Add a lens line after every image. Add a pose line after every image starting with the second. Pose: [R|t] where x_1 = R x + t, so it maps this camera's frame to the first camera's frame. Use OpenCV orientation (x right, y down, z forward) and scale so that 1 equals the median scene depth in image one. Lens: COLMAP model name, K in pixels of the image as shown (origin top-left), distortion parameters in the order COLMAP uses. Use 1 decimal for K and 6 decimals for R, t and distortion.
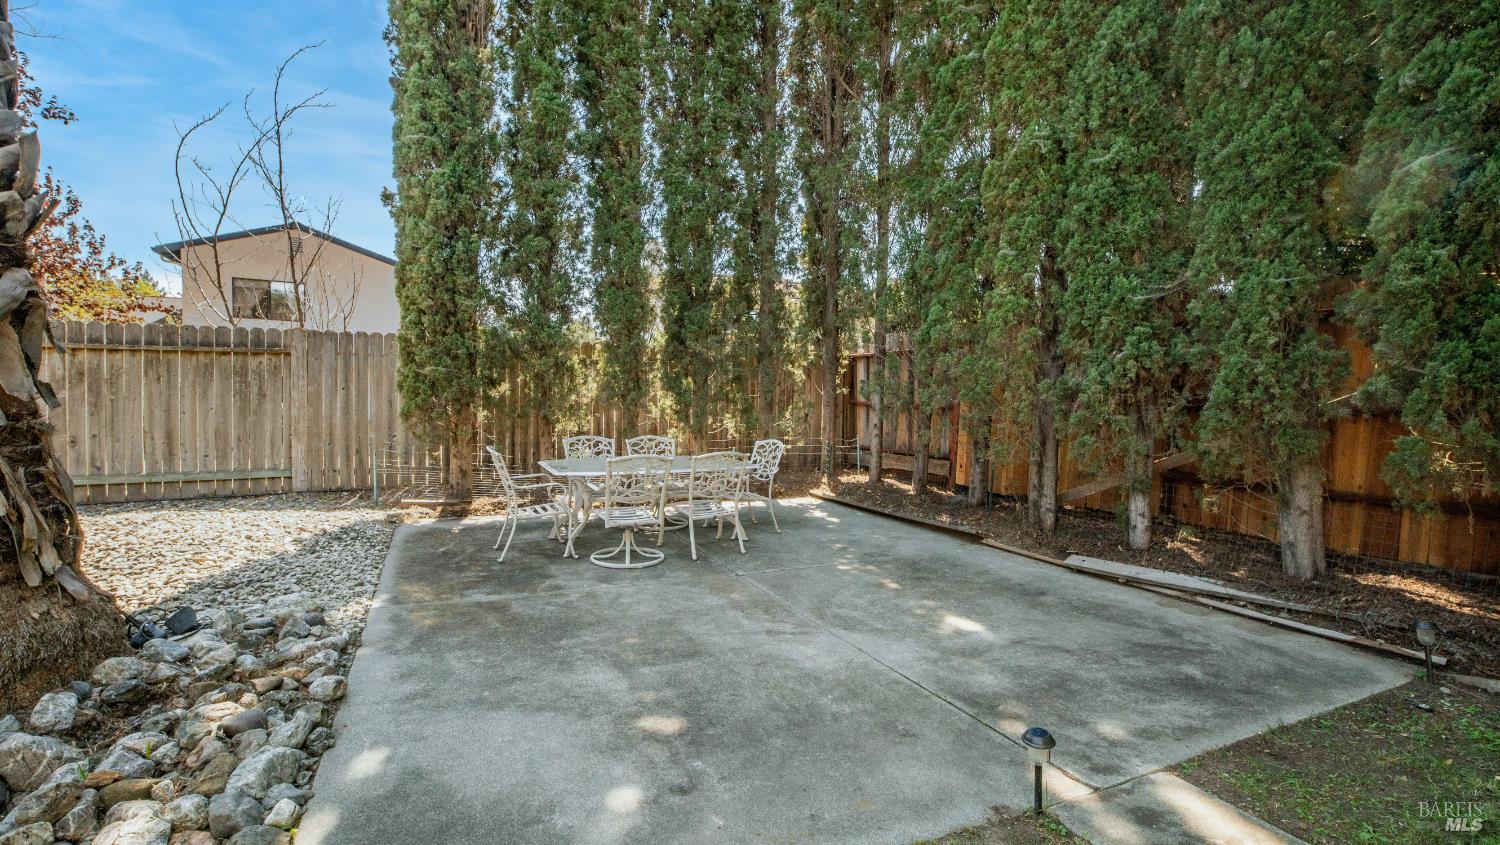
lens RADIAL K [[672.4, 0, 748.5], [0, 672.4, 433.2], [0, 0, 1]] dist [0.011753, -0.007519]
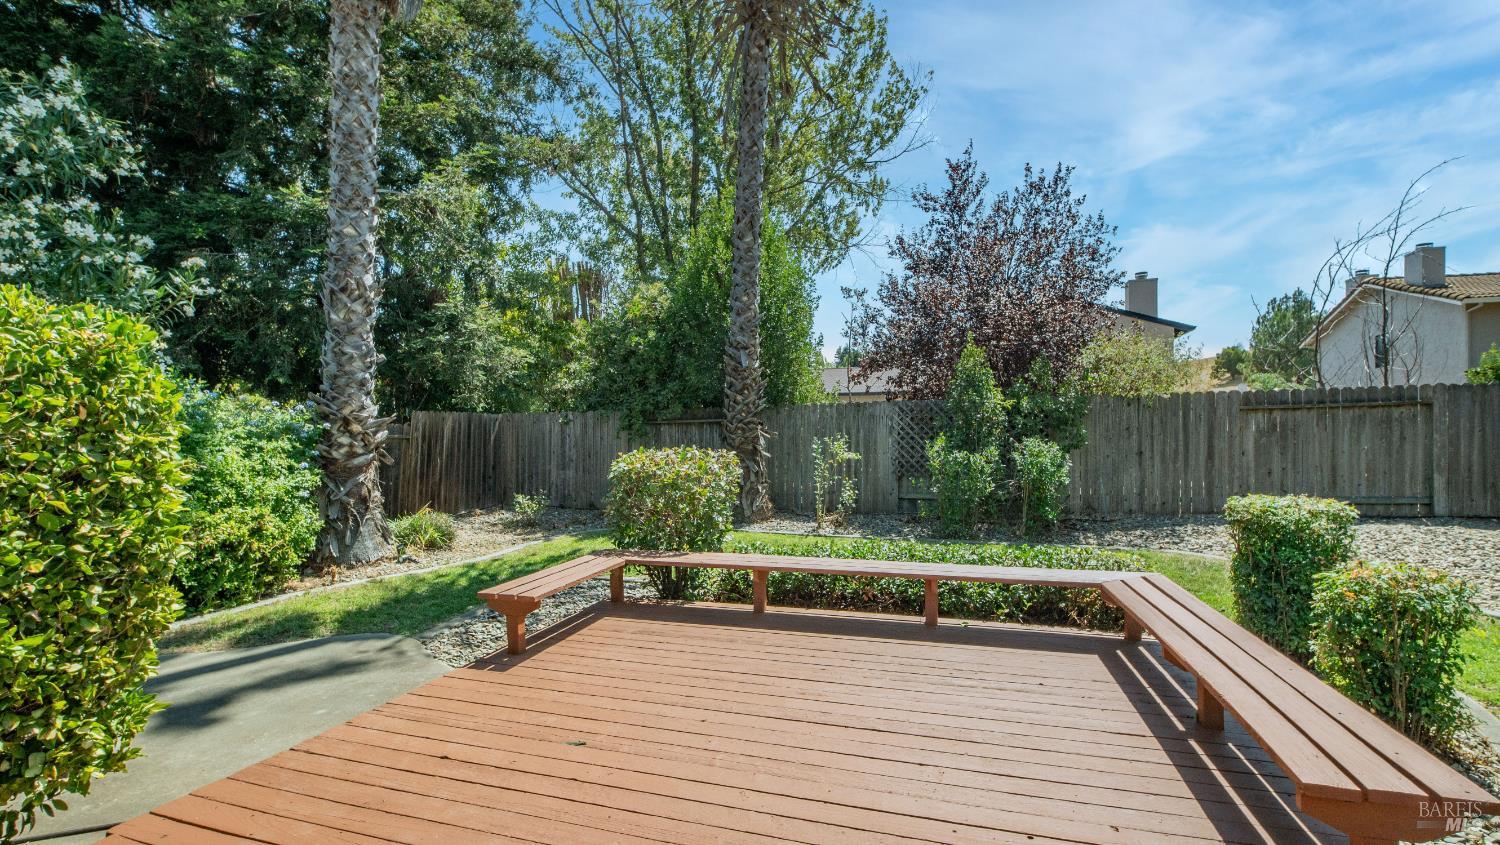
lens RADIAL K [[672.4, 0, 746.8], [0, 672.4, 437.1], [0, 0, 1]] dist [0.011753, -0.007519]
pose [[0.744198, -0.021528, -0.667612, -0.851077], [-0.009728, 0.999025, -0.043059, 0.009067], [0.667888, 0.038539, 0.743263, -0.820880]]
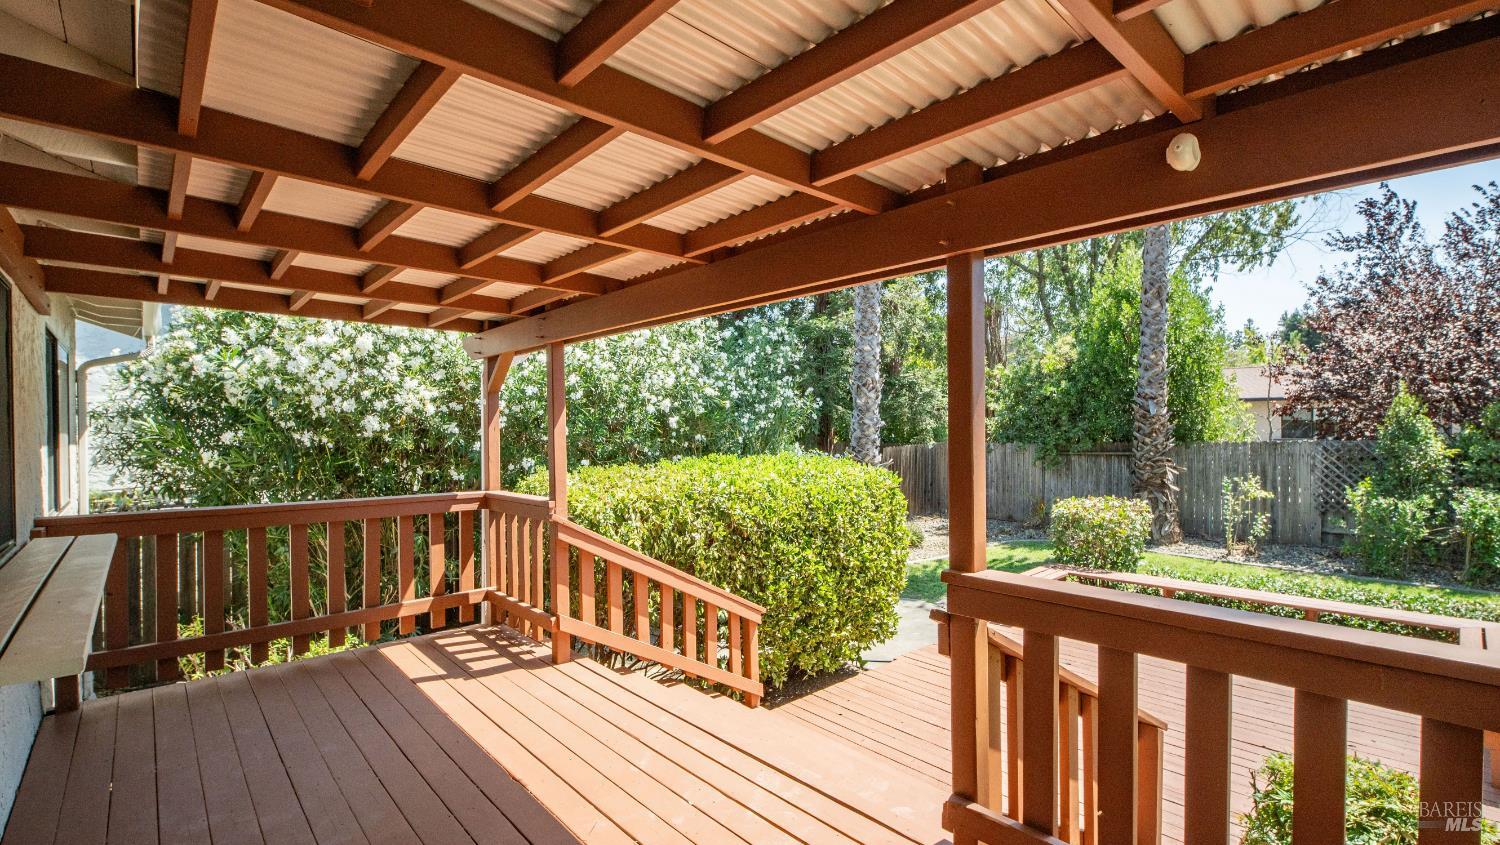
lens RADIAL K [[672.4, 0, 749.0], [0, 672.4, 429.0], [0, 0, 1]] dist [0.011753, -0.007519]
pose [[0.297536, -0.018336, -0.954535, -0.438291], [-0.020372, 0.999466, -0.025549, -0.109444], [0.954493, 0.027047, 0.297003, -1.296868]]
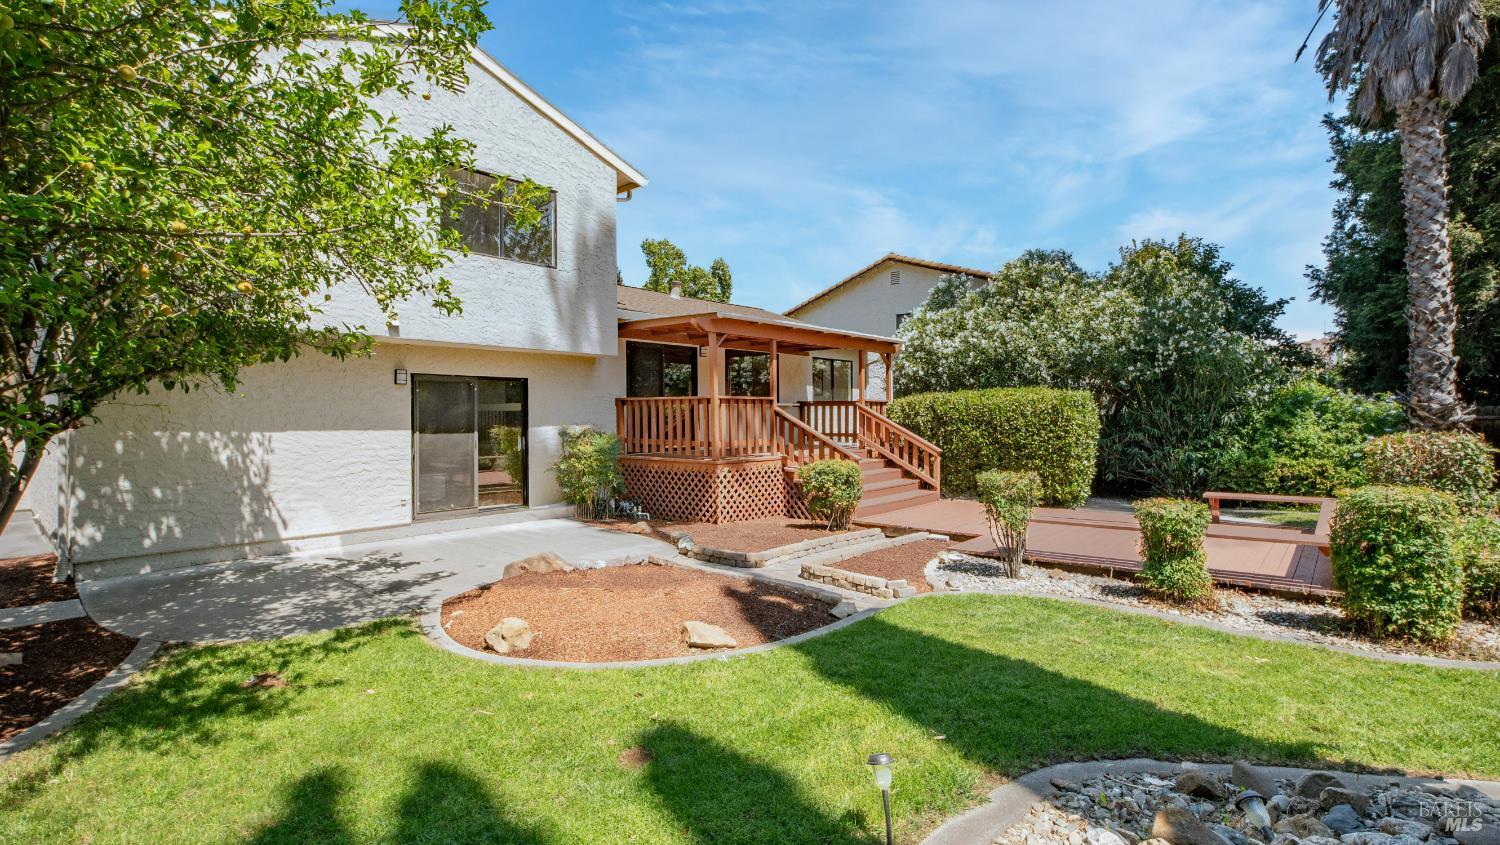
lens RADIAL K [[687.5, 0, 746.4], [0, 687.5, 414.2], [0, 0, 1]] dist [0.011182, -0.006106]
pose [[-0.913867, -0.015329, -0.405723, 0.062043], [-0.025909, 0.999452, 0.020598, -0.041060], [0.405185, 0.029335, -0.913764, 0.479913]]
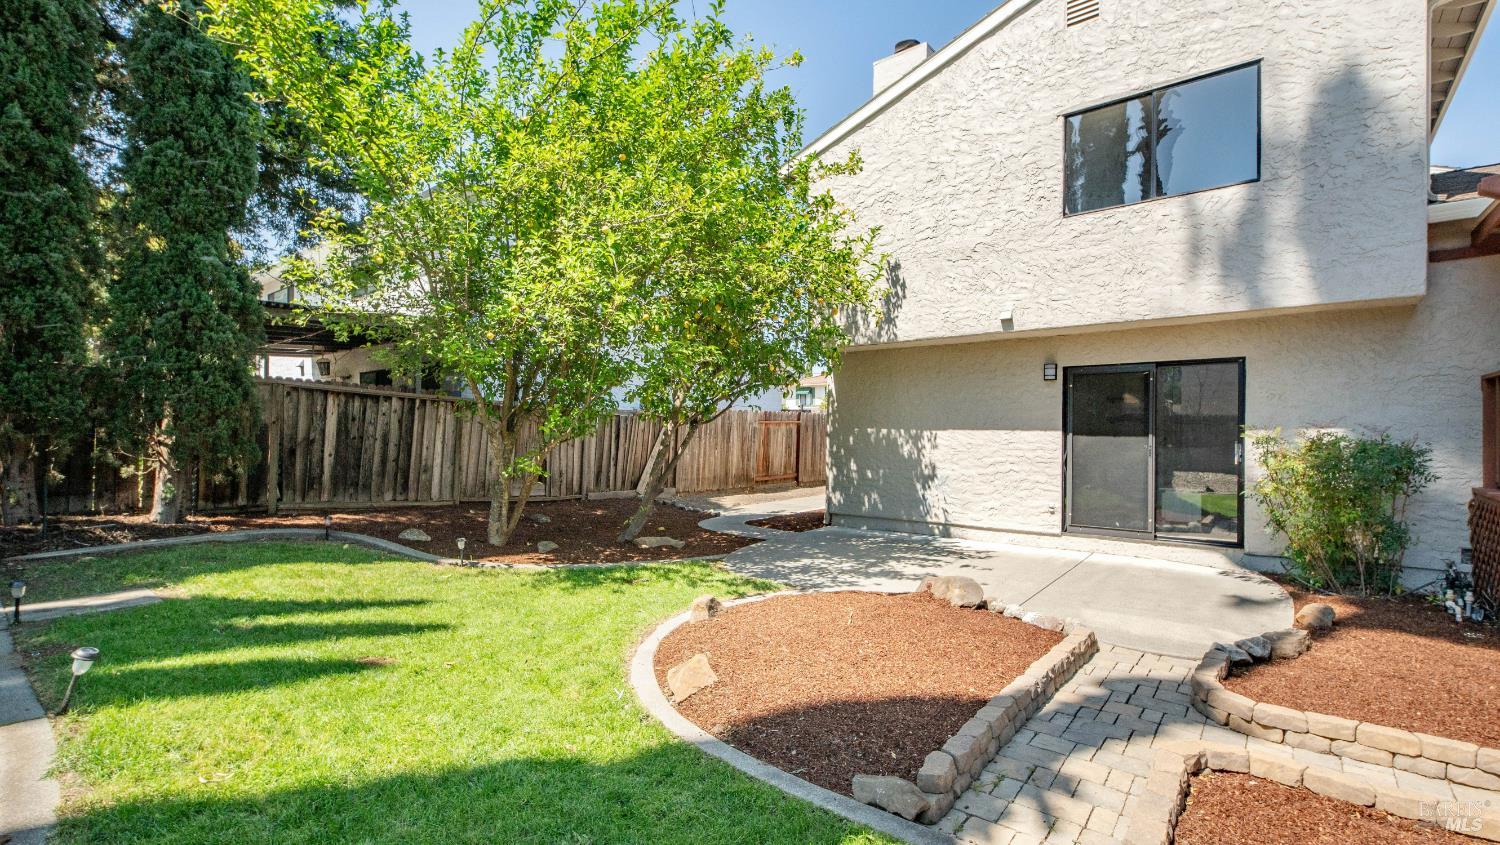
lens RADIAL K [[672.4, 0, 742.2], [0, 672.4, 436.1], [0, 0, 1]] dist [0.011753, -0.007519]
pose [[-0.432422, -0.023941, 0.901353, -0.749024], [0.018077, 0.999216, 0.035213, -0.007010], [-0.901490, 0.031520, -0.431650, -0.033025]]
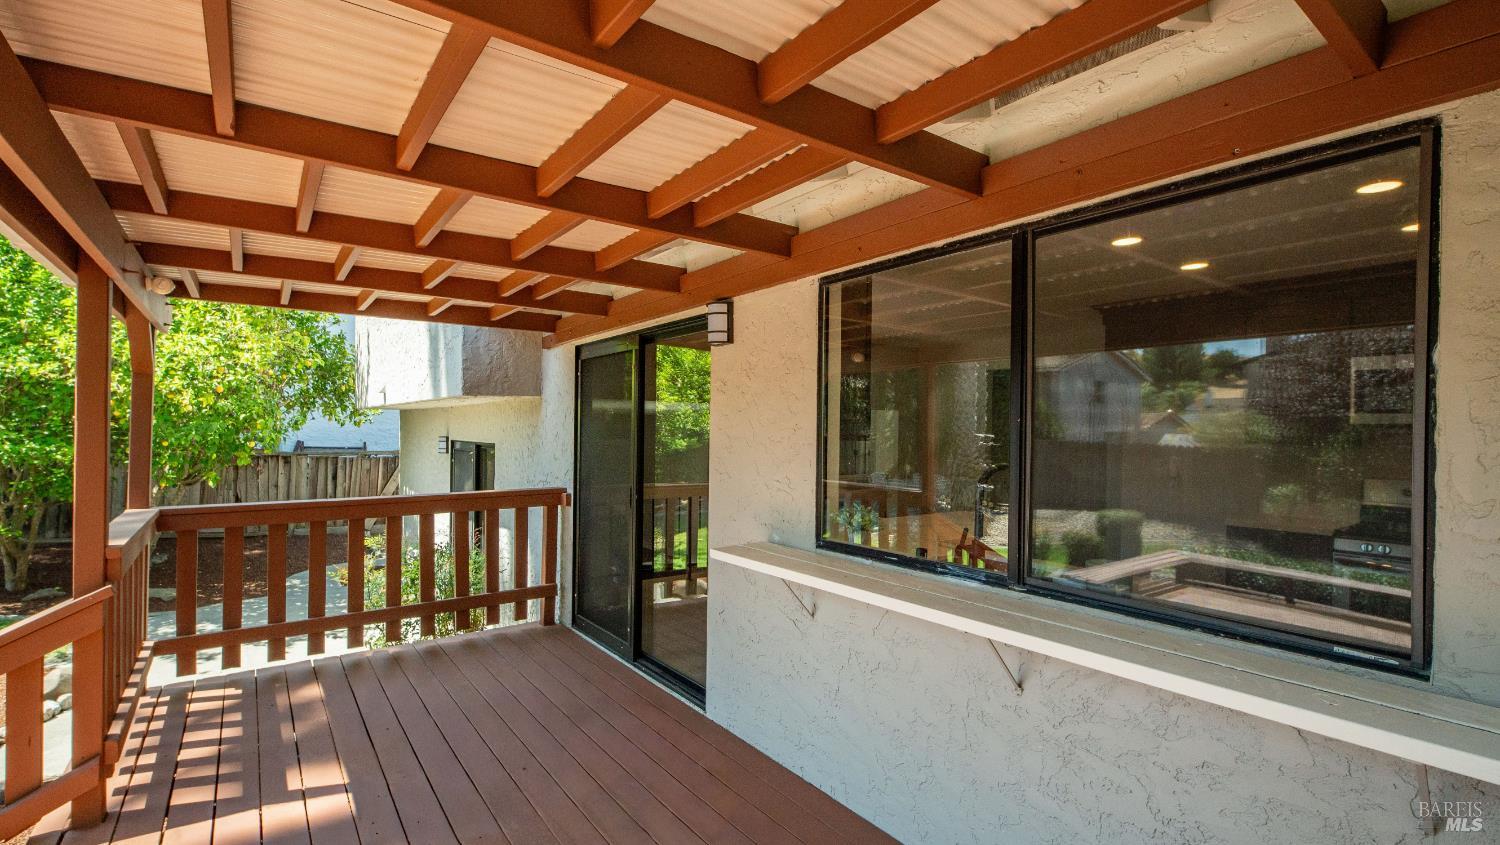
lens RADIAL K [[672.4, 0, 747.6], [0, 672.4, 426.6], [0, 0, 1]] dist [0.011753, -0.007519]
pose [[-0.201181, -0.017734, 0.979394, -1.149054], [0.021128, 0.999525, 0.022438, -0.119761], [-0.979326, 0.025207, -0.200711, -1.382622]]
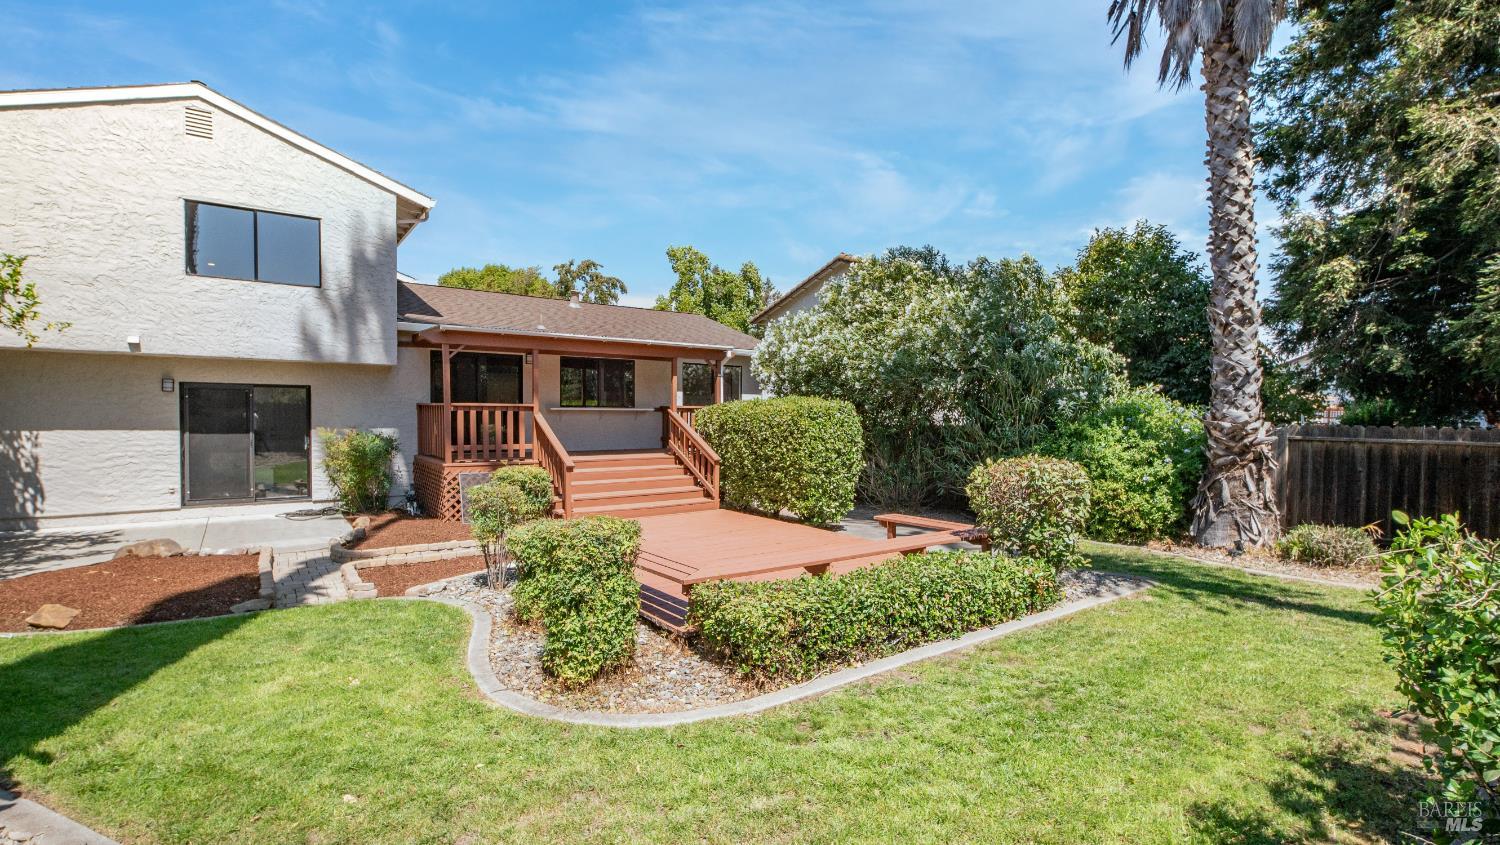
lens RADIAL K [[672.4, 0, 748.2], [0, 672.4, 432.8], [0, 0, 1]] dist [0.011753, -0.007519]
pose [[-0.980378, -0.022353, -0.195857, -0.922454], [-0.034578, 0.997646, 0.059225, -0.101481], [0.194072, 0.064835, -0.978842, 0.785130]]
